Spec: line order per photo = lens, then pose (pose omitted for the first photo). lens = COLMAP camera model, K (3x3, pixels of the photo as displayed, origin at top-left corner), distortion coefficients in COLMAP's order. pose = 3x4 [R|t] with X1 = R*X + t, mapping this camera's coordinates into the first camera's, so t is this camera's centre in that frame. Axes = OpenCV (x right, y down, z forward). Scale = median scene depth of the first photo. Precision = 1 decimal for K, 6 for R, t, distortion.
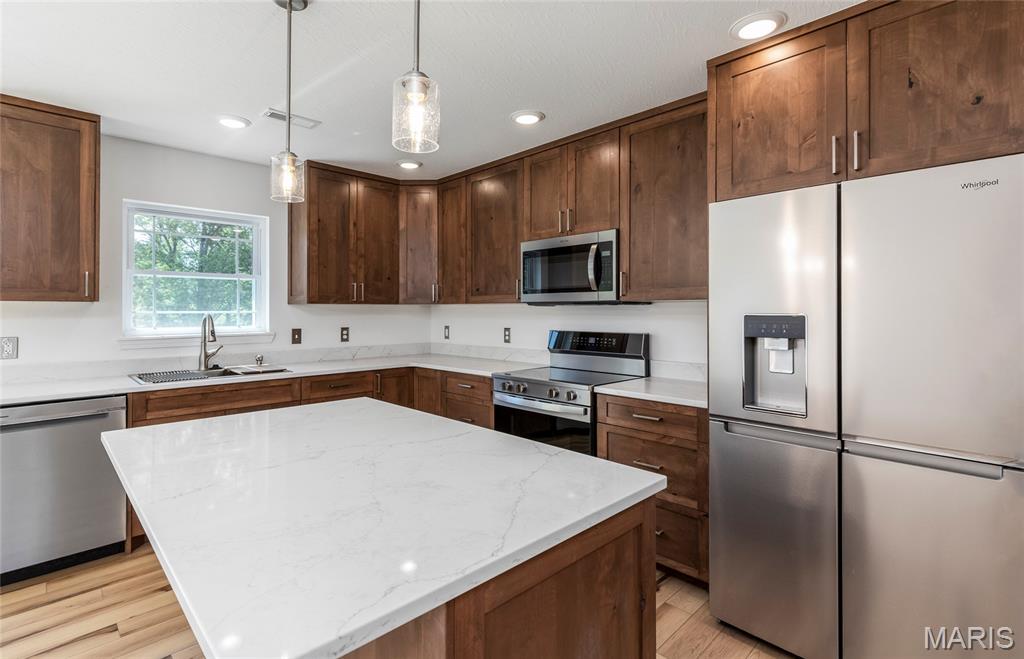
lens RADIAL K [[481.5, 0, 494.1], [0, 481.5, 306.3], [0, 0, 1]] dist [0.002091, 0.000169]
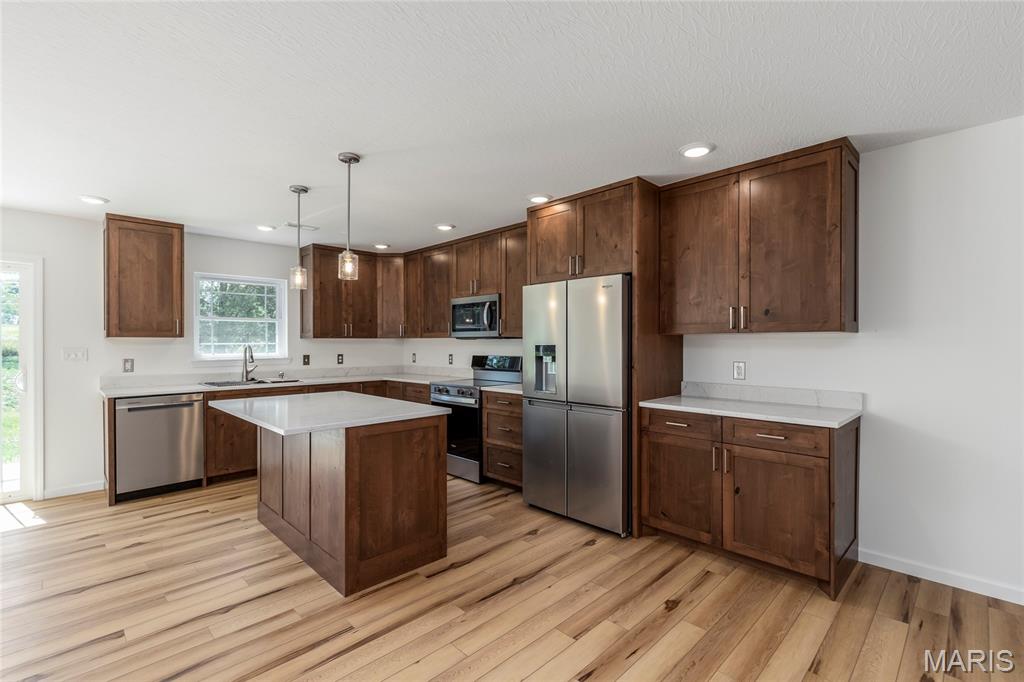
lens RADIAL K [[459.3, 0, 514.4], [0, 459.3, 341.5], [0, 0, 1]] dist [0.000598, -0.000117]
pose [[0.999629, -0.001489, 0.027186, 0.225184], [0.001298, 0.999974, 0.007030, -0.004526], [-0.027196, -0.006992, 0.999606, -0.505343]]
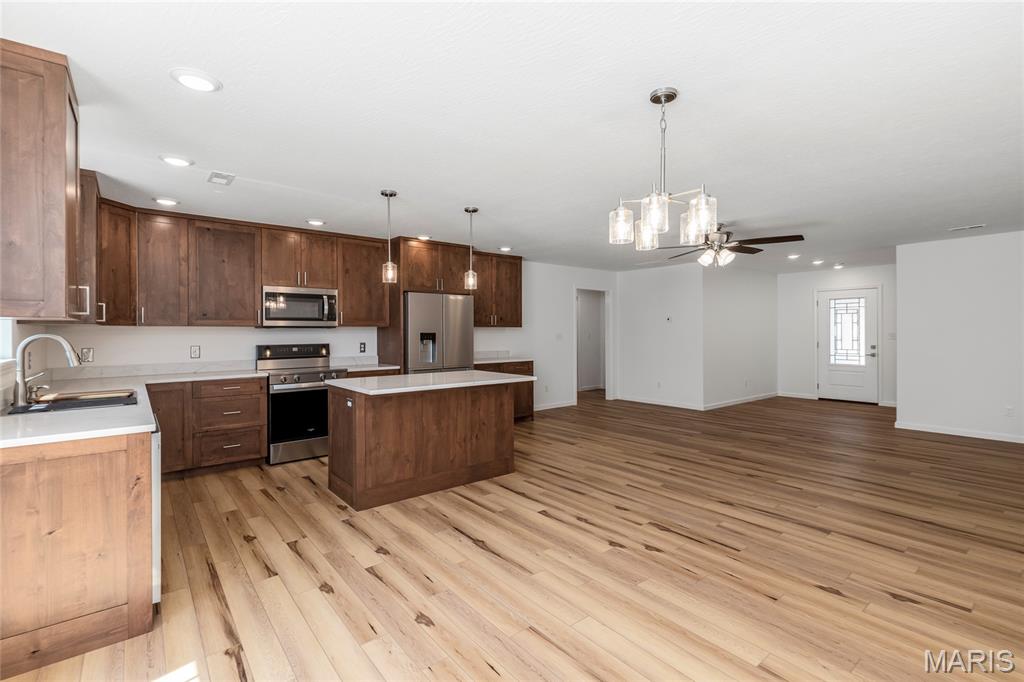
lens RADIAL K [[471.1, 0, 508.8], [0, 471.1, 330.2], [0, 0, 1]] dist [0.006516, -0.000147]
pose [[0.081433, 0.003615, 0.996672, -1.350135], [-0.004192, 0.999986, -0.003284, 0.006593], [-0.996670, -0.003910, 0.081447, 0.131378]]
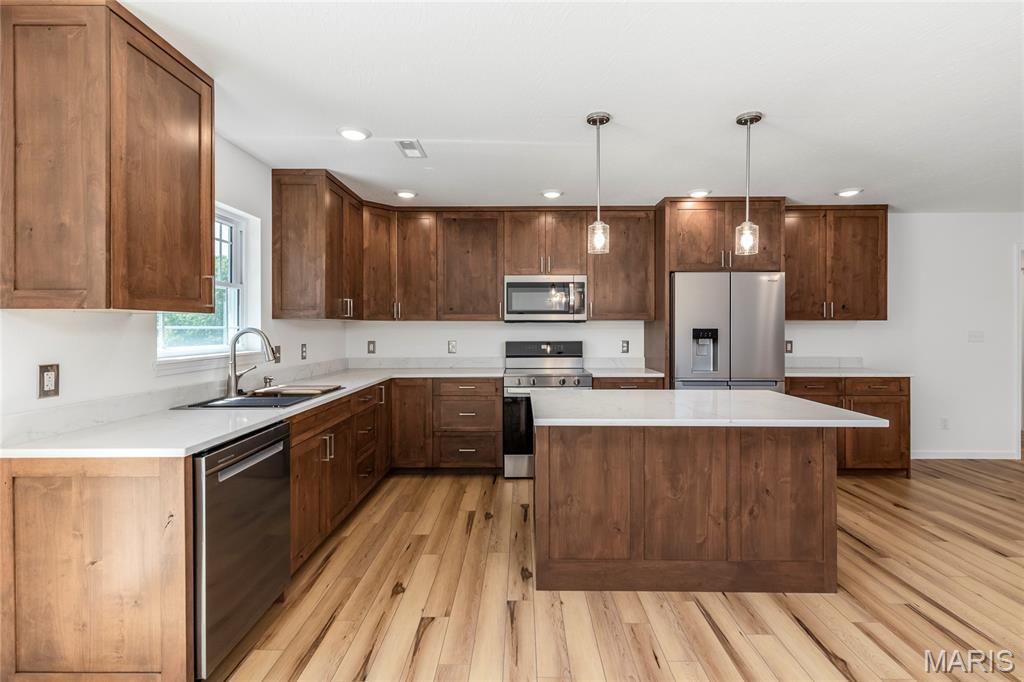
lens RADIAL K [[465.3, 0, 514.7], [0, 465.3, 328.6], [0, 0, 1]] dist [0.007543, -0.000130]
pose [[0.695141, -0.000621, 0.718873, -0.863073], [-0.006377, 0.999955, 0.007031, 0.005671], [-0.718845, -0.009472, 0.695106, 0.086764]]
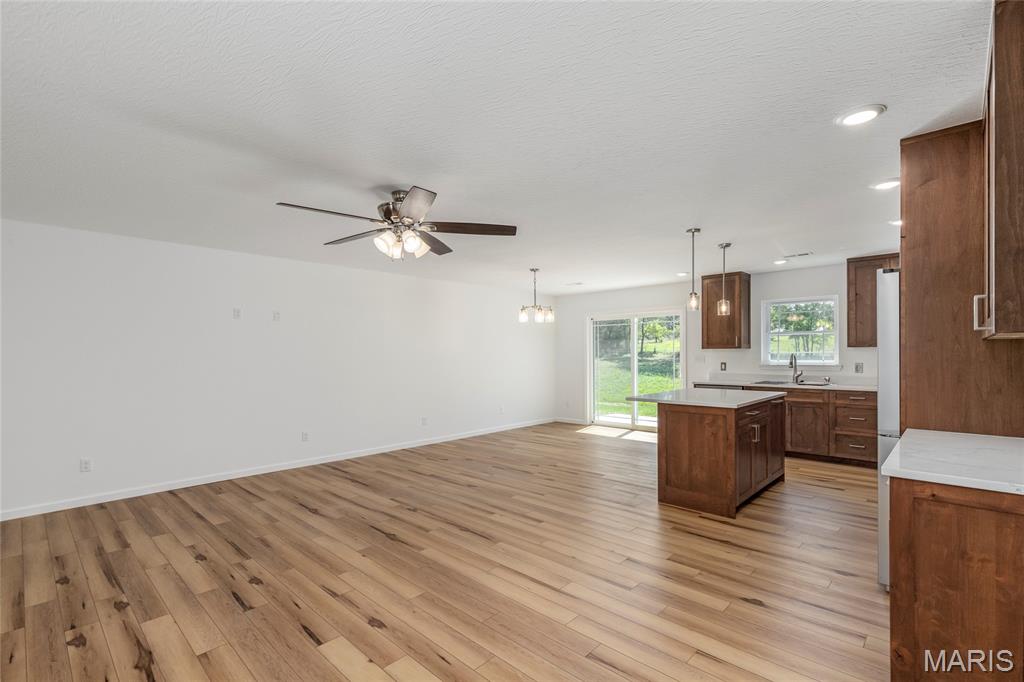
lens RADIAL K [[470.5, 0, 517.2], [0, 470.5, 353.3], [0, 0, 1]] dist [0.003485, -0.000219]
pose [[0.069506, 0.001083, -0.997581, 1.220972], [0.014185, 0.999897, 0.002074, -0.005266], [0.997481, -0.014295, 0.069483, -0.239640]]
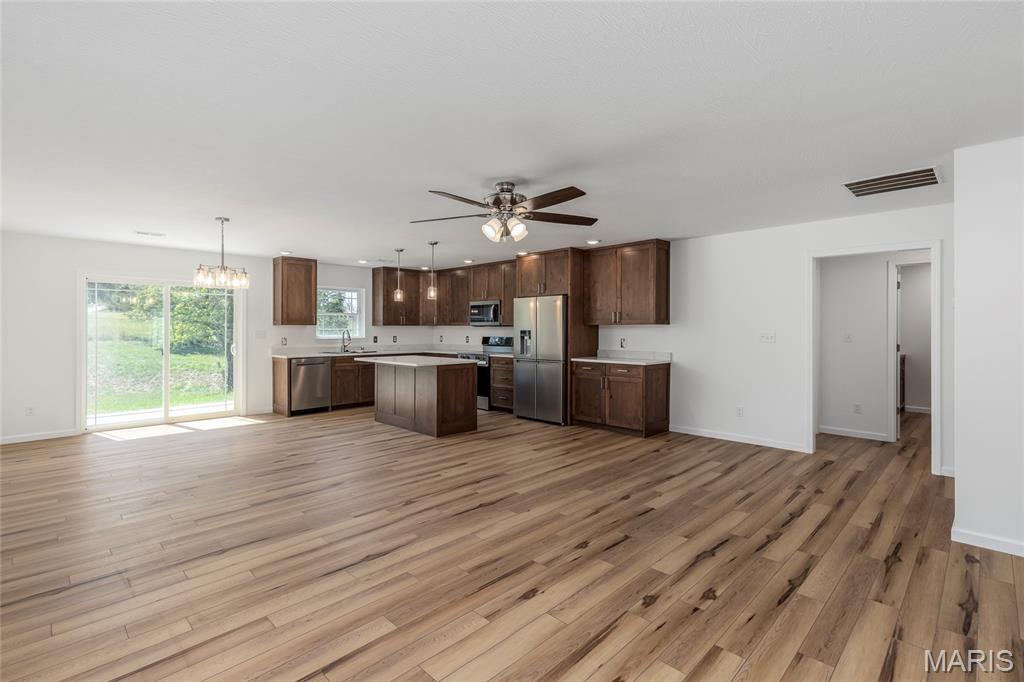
lens RADIAL K [[471.1, 0, 508.8], [0, 471.1, 330.2], [0, 0, 1]] dist [0.006516, -0.000147]
pose [[0.999514, 0.001308, 0.031148, 0.188007], [-0.001695, 0.999922, 0.012412, -0.014148], [-0.031129, -0.012458, 0.999438, -1.516177]]
